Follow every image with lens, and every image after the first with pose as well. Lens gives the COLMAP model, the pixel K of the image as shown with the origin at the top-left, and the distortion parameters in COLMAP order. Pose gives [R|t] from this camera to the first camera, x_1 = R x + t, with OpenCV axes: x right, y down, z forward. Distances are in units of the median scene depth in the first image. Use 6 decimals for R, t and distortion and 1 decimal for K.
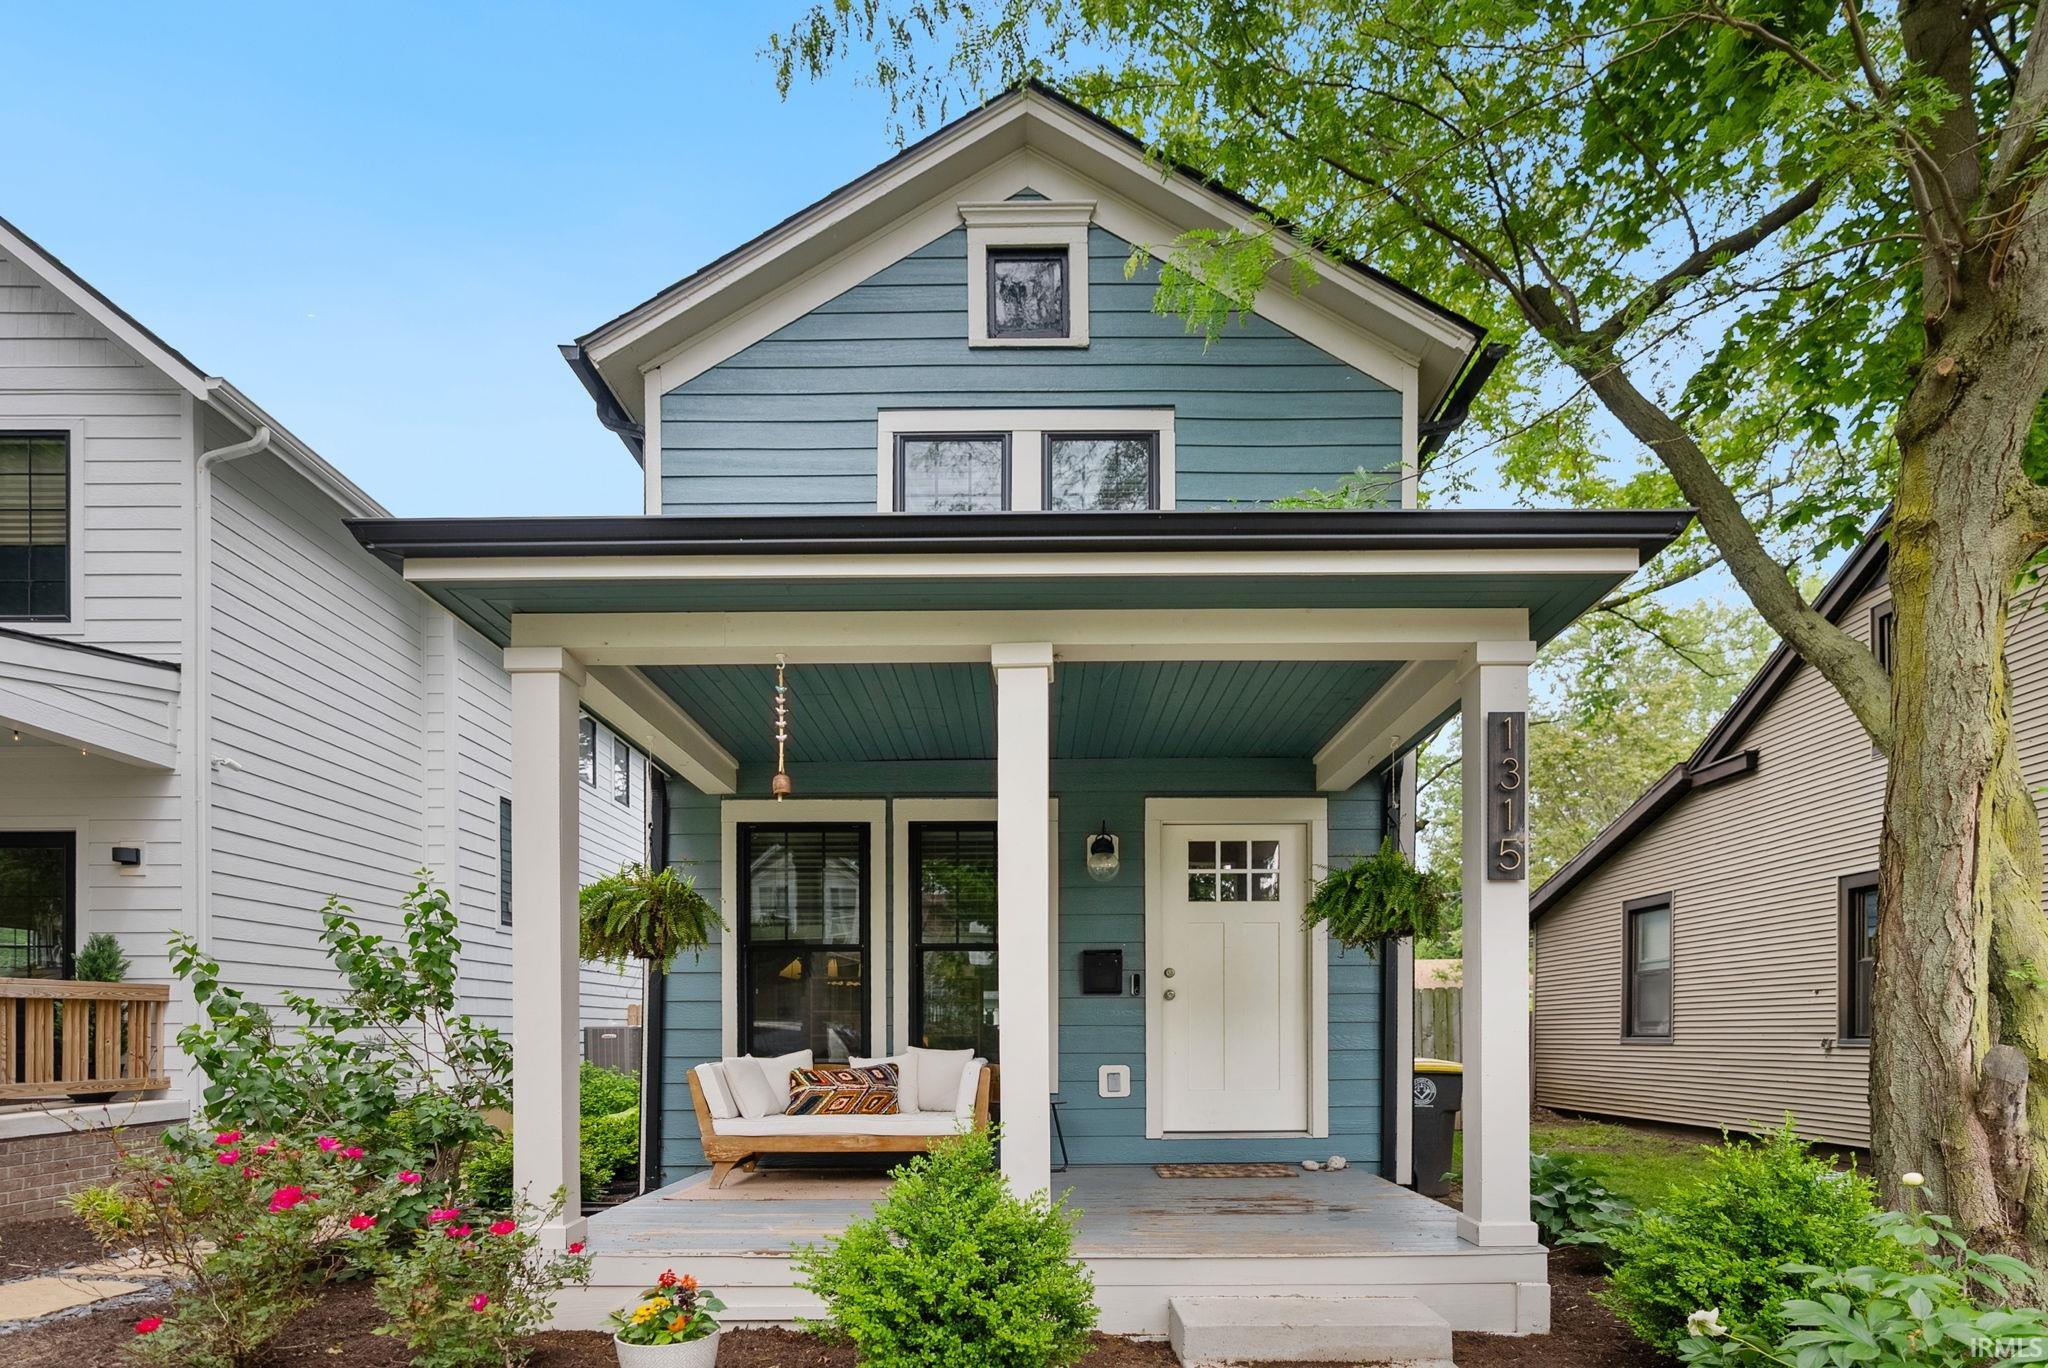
lens RADIAL K [[933.7, 0, 1032.5], [0, 933.7, 688.9], [0, 0, 1]] dist [-0.003821, 0.000800]
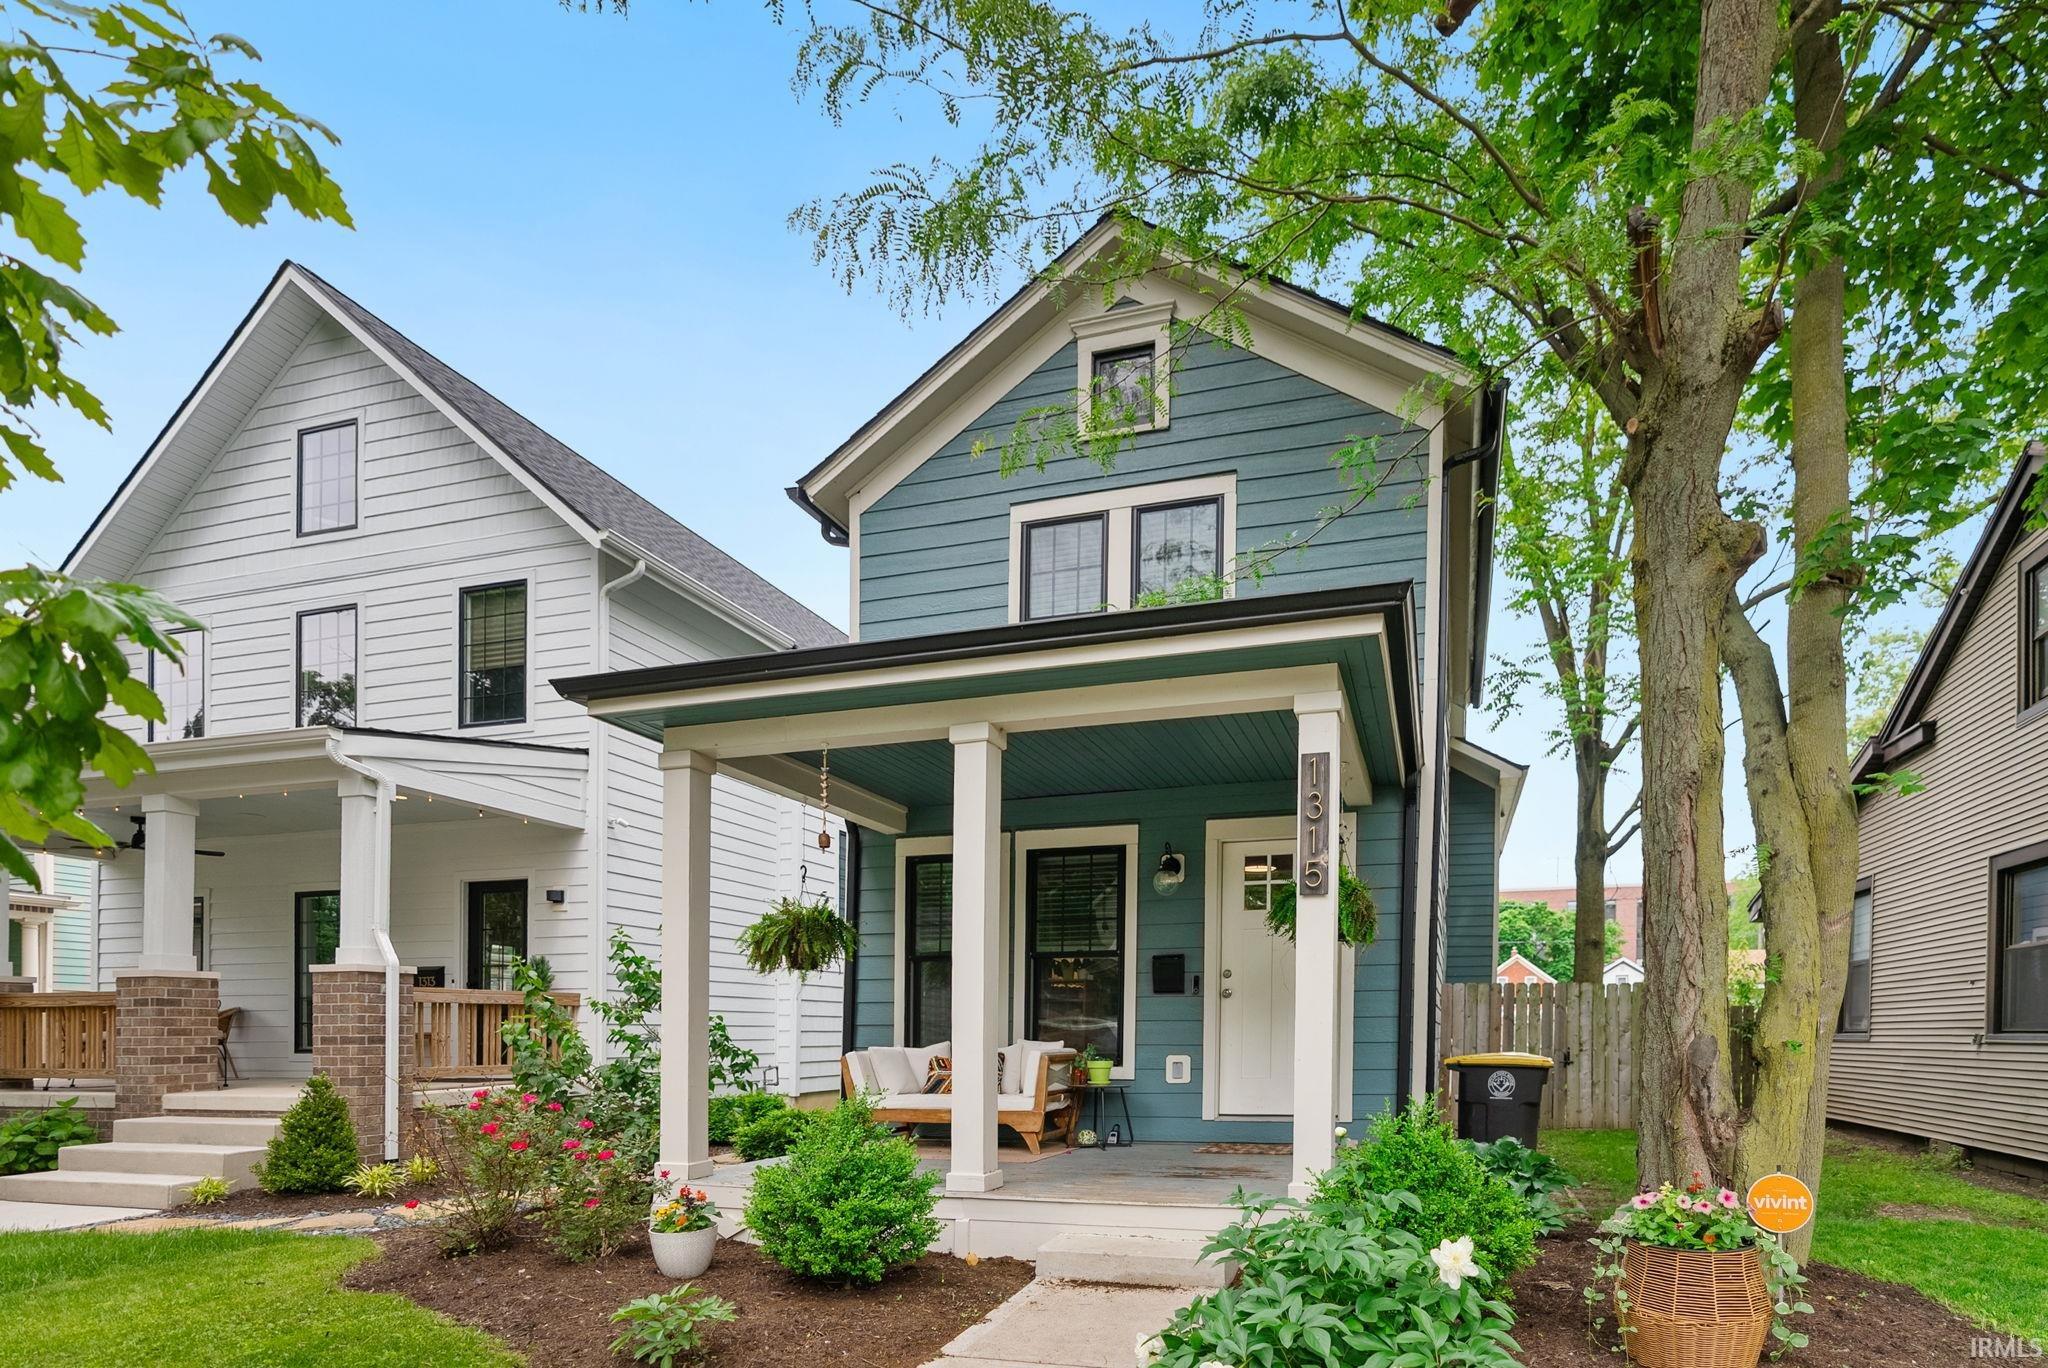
lens RADIAL K [[828.9, 0, 1025.0], [0, 828.9, 677.8], [0, 0, 1]] dist [-0.002217, 0.000196]
pose [[0.964024, -0.103368, -0.244894, 0.171781], [0.091276, 0.994001, -0.060255, -0.016923], [0.249653, 0.035734, 0.967676, -0.054498]]
